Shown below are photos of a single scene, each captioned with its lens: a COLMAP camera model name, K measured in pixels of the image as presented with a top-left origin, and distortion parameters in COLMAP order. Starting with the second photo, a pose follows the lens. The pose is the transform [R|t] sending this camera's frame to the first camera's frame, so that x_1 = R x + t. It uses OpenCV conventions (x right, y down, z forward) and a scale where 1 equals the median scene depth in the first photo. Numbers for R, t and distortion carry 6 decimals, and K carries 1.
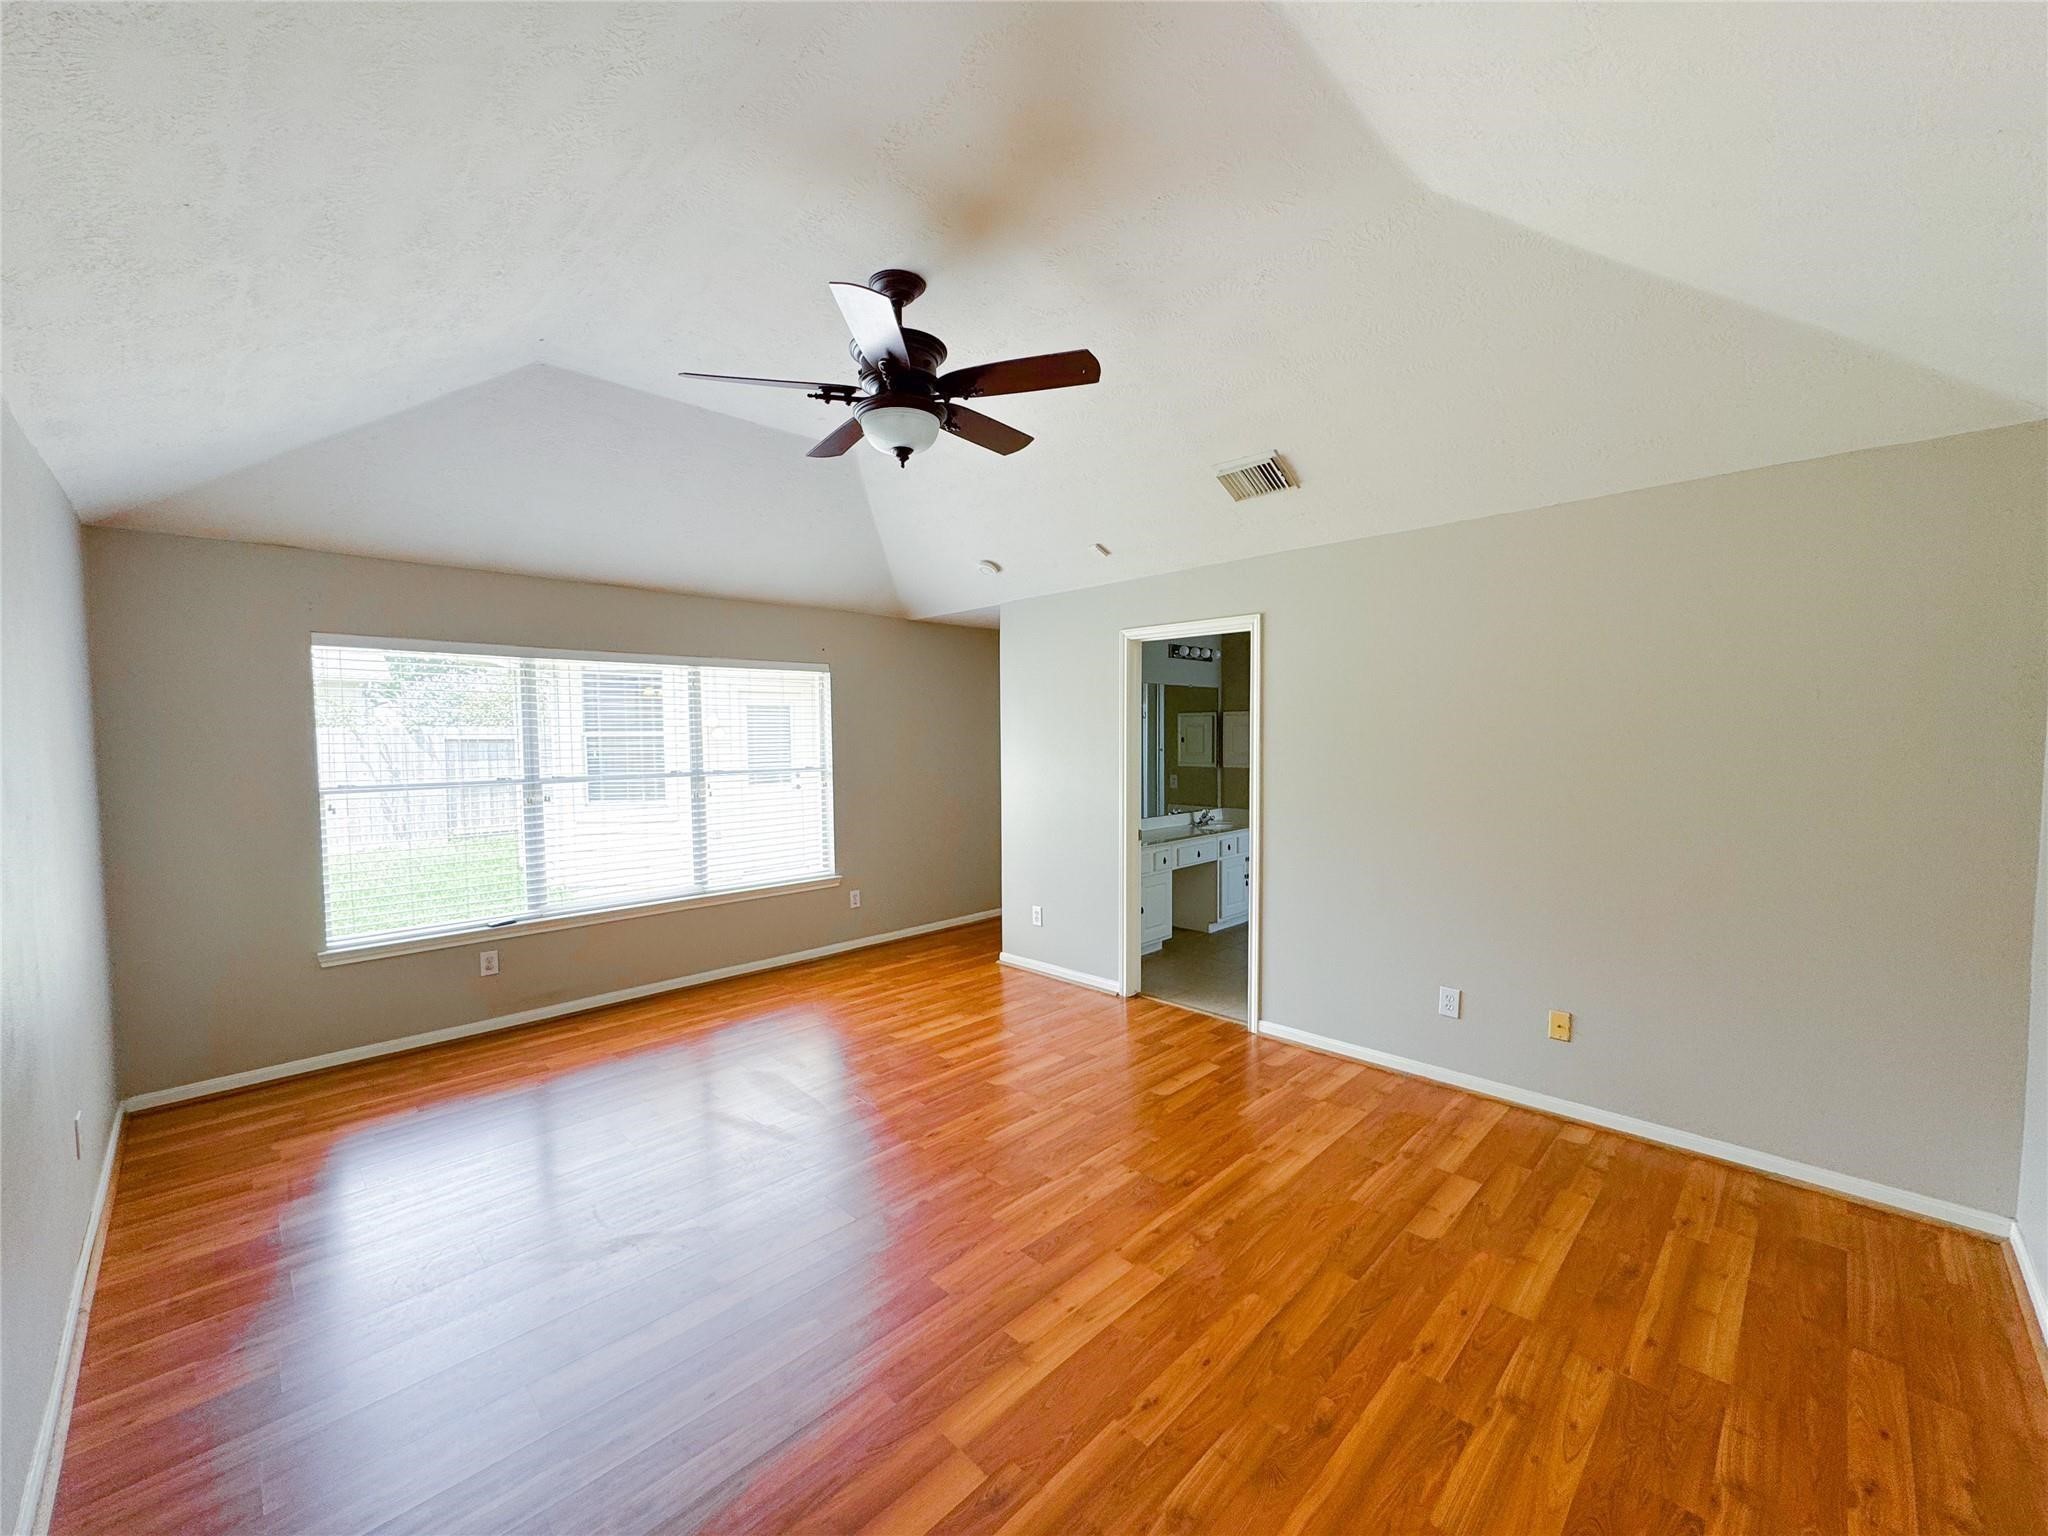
lens RADIAL K [[815.2, 0, 1024.0], [0, 815.2, 768.0], [0, 0, 1]] dist [-0.002156, -0.000458]
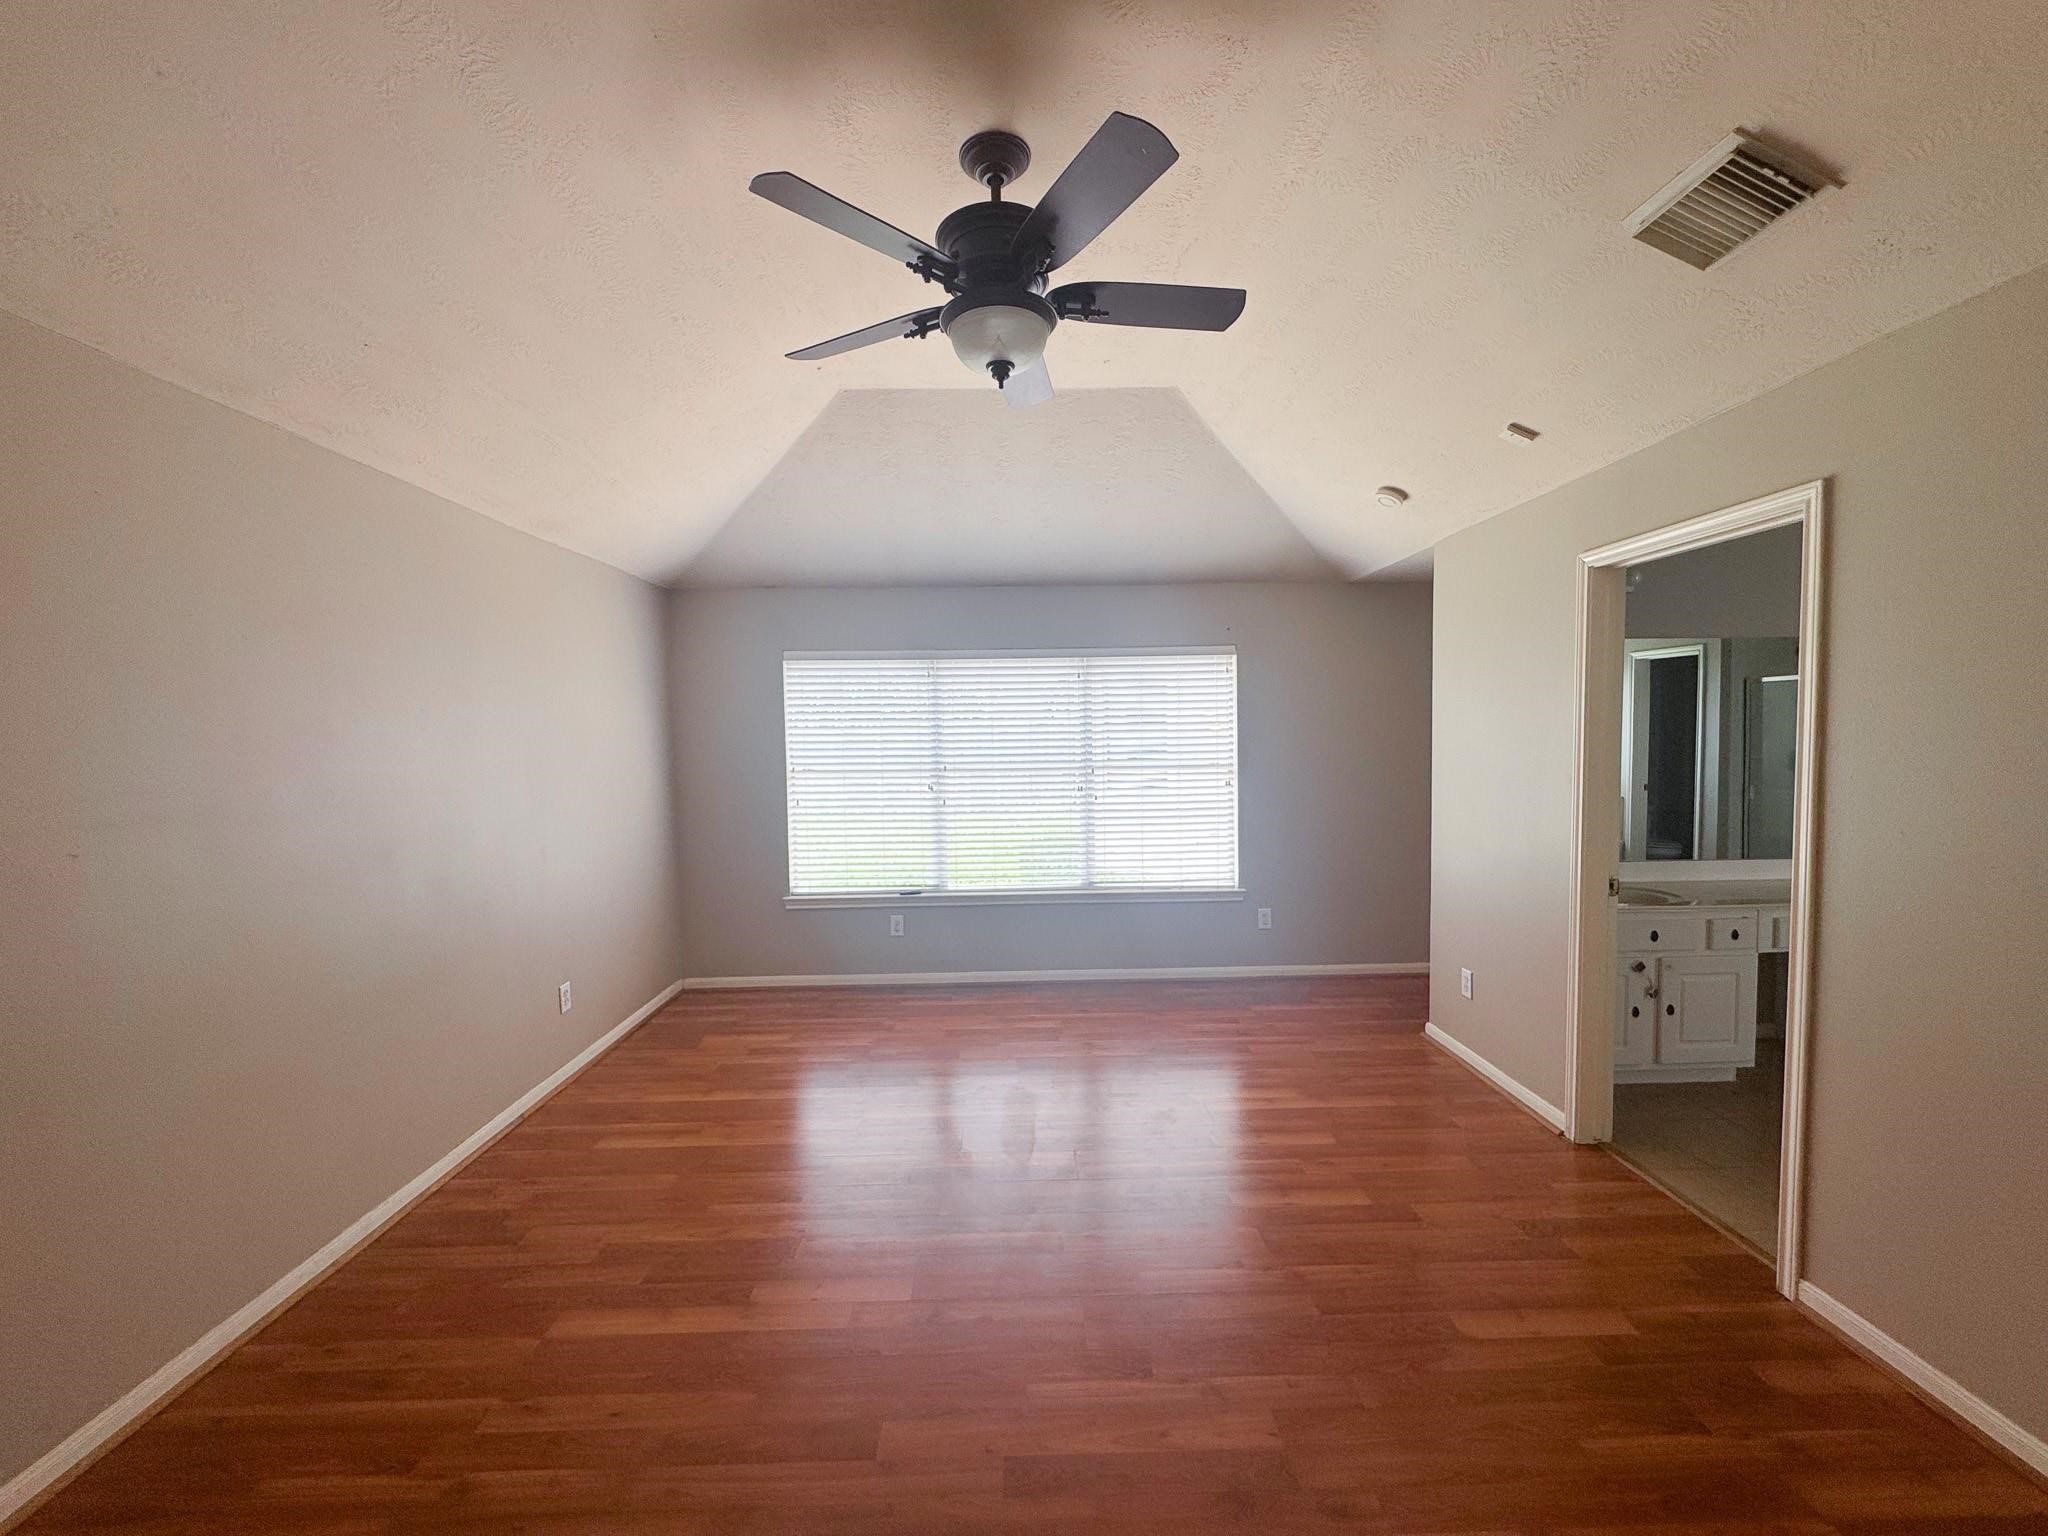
lens RADIAL K [[815.2, 0, 1024.0], [0, 815.2, 768.0], [0, 0, 1]] dist [-0.002156, -0.000458]
pose [[0.721857, 0.027066, -0.691513, 0.262014], [-0.020983, 0.999631, 0.017221, -0.008774], [0.691724, 0.002079, 0.722159, 0.274759]]
